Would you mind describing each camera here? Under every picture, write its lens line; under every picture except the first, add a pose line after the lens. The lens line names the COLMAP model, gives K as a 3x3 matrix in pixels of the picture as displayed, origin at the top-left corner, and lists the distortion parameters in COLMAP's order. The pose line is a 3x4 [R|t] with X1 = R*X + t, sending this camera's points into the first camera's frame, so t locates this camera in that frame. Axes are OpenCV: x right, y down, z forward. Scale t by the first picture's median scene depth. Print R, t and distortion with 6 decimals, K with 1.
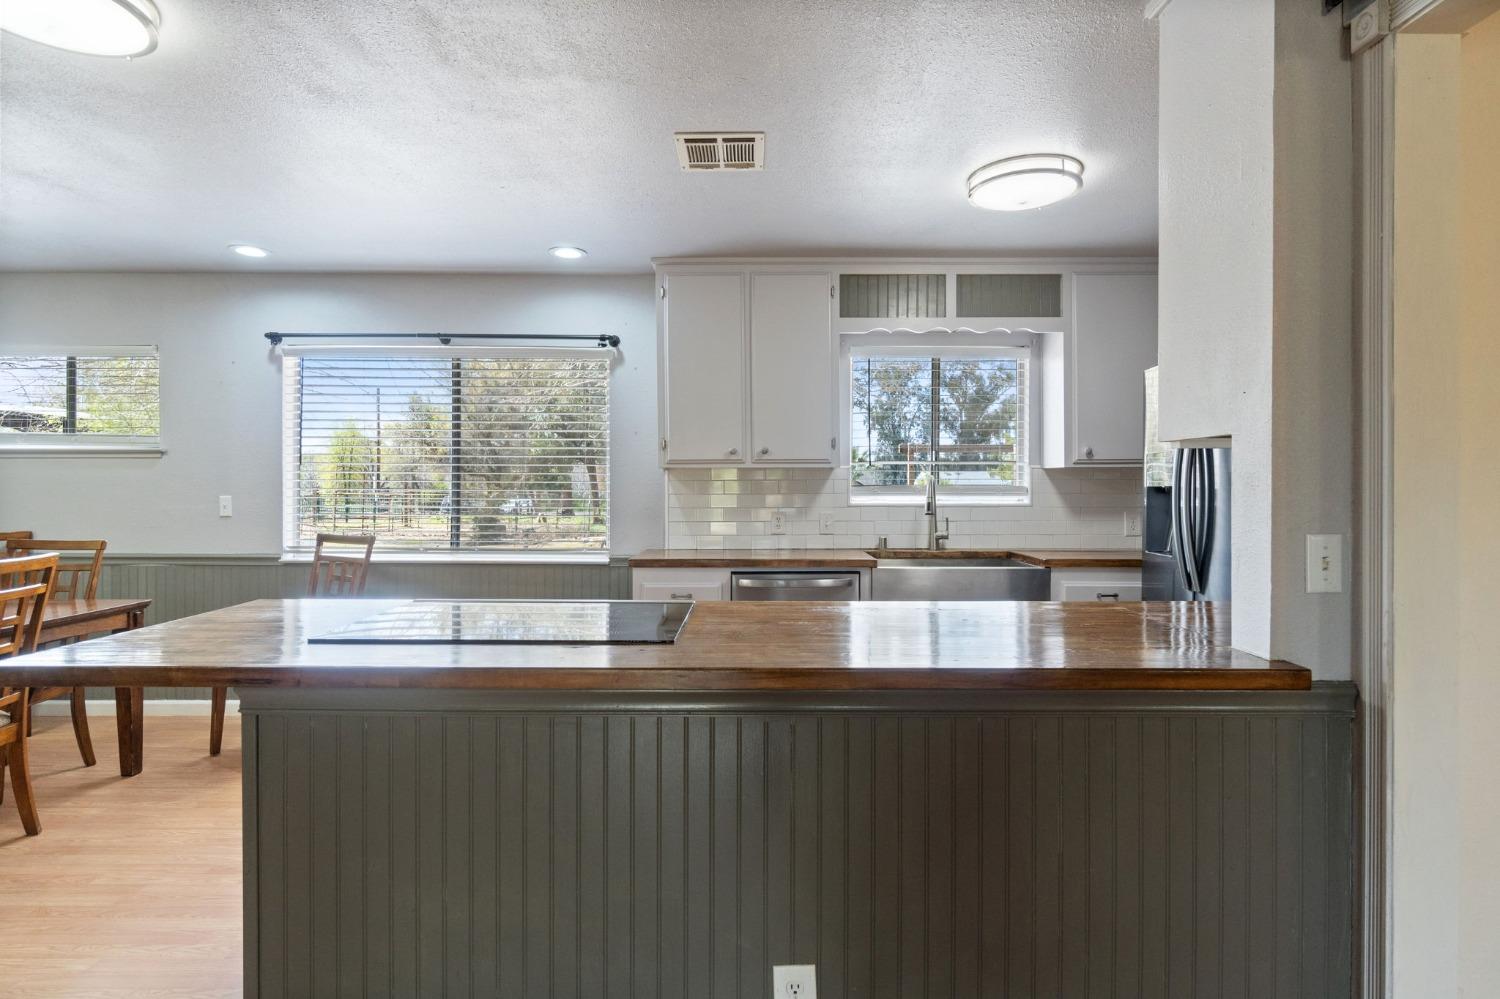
lens RADIAL K [[781.5, 0, 753.9], [0, 781.5, 489.7], [0, 0, 1]] dist [-0.001937, -0.000814]
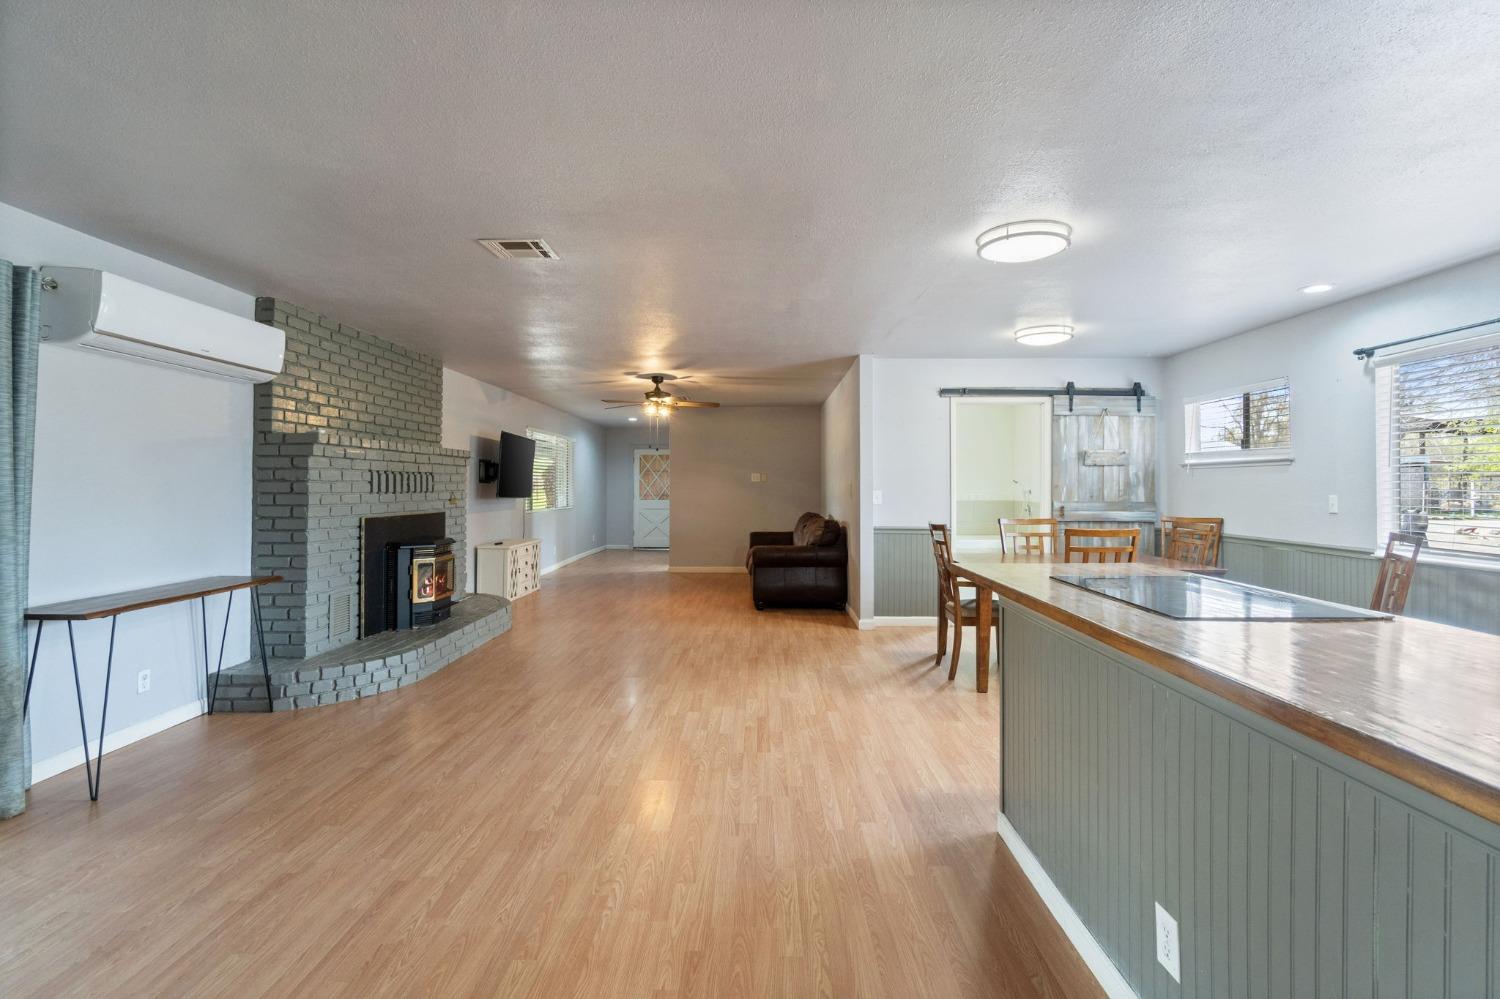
lens RADIAL K [[694.9, 0, 756.1], [0, 694.9, 479.9], [0, 0, 1]] dist [-0.001670, -0.000184]
pose [[-0.006720, -0.010973, -0.999917, 0.375666], [-0.006147, 0.999921, -0.010932, 0.001658], [0.999959, 0.006073, -0.006787, 0.144945]]
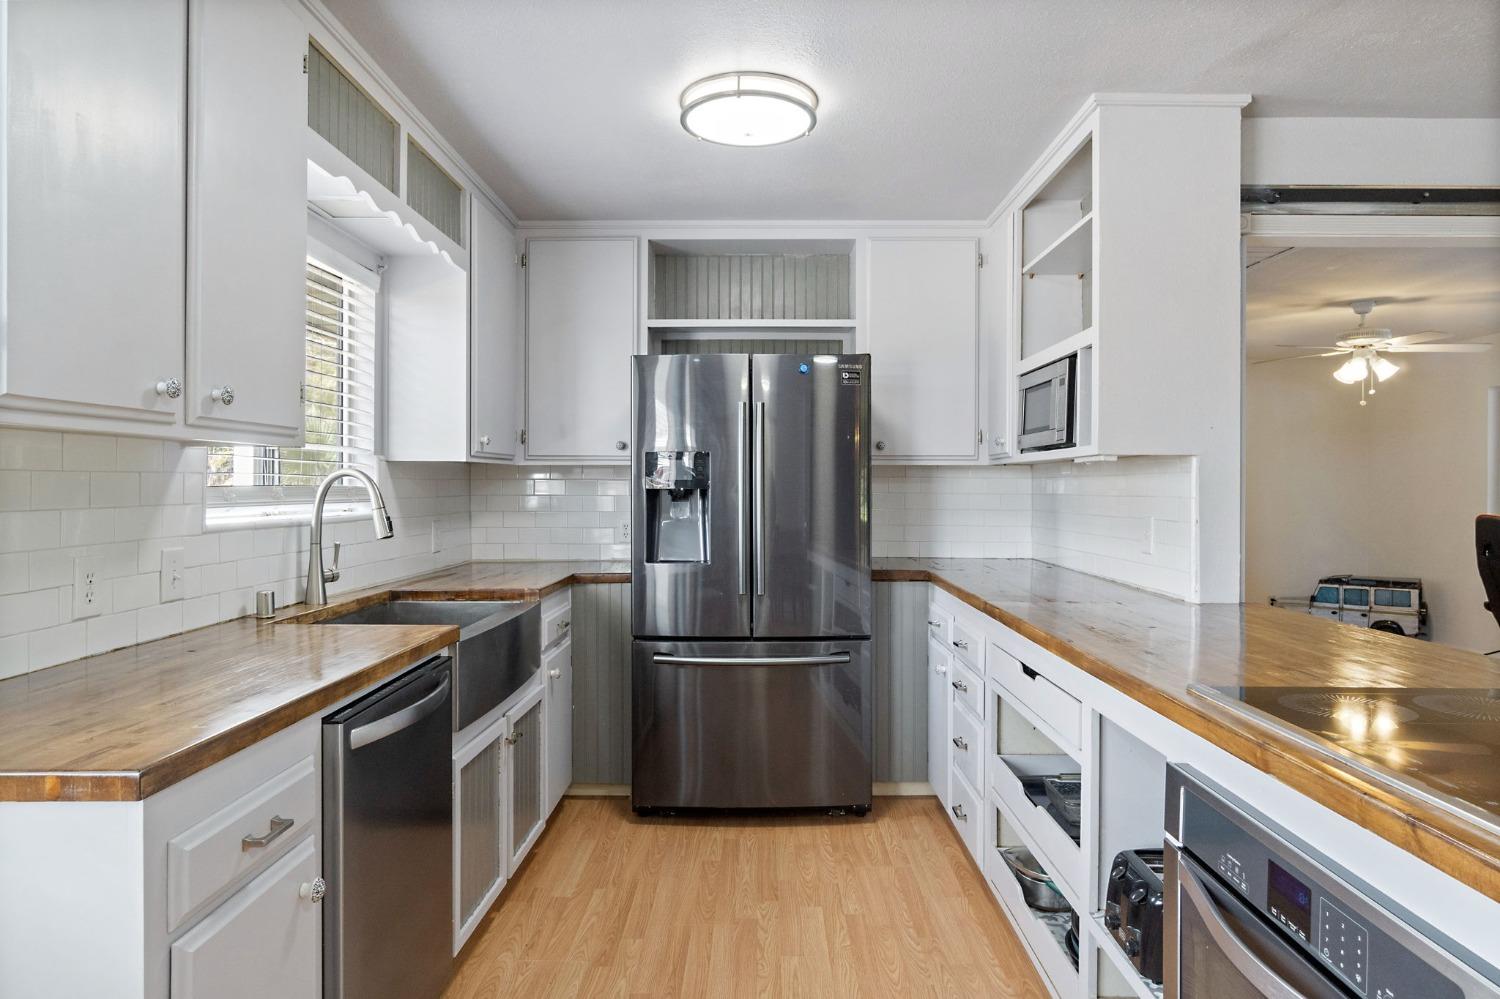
lens RADIAL K [[878.4, 0, 753.7], [0, 878.4, 471.3], [0, 0, 1]] dist [0.003561, 0.003045]
pose [[-0.007927, 0.016619, 0.999830, -0.395485], [0.002752, 0.999858, -0.016597, -0.004421], [-0.999965, 0.002620, -0.007972, 0.701512]]
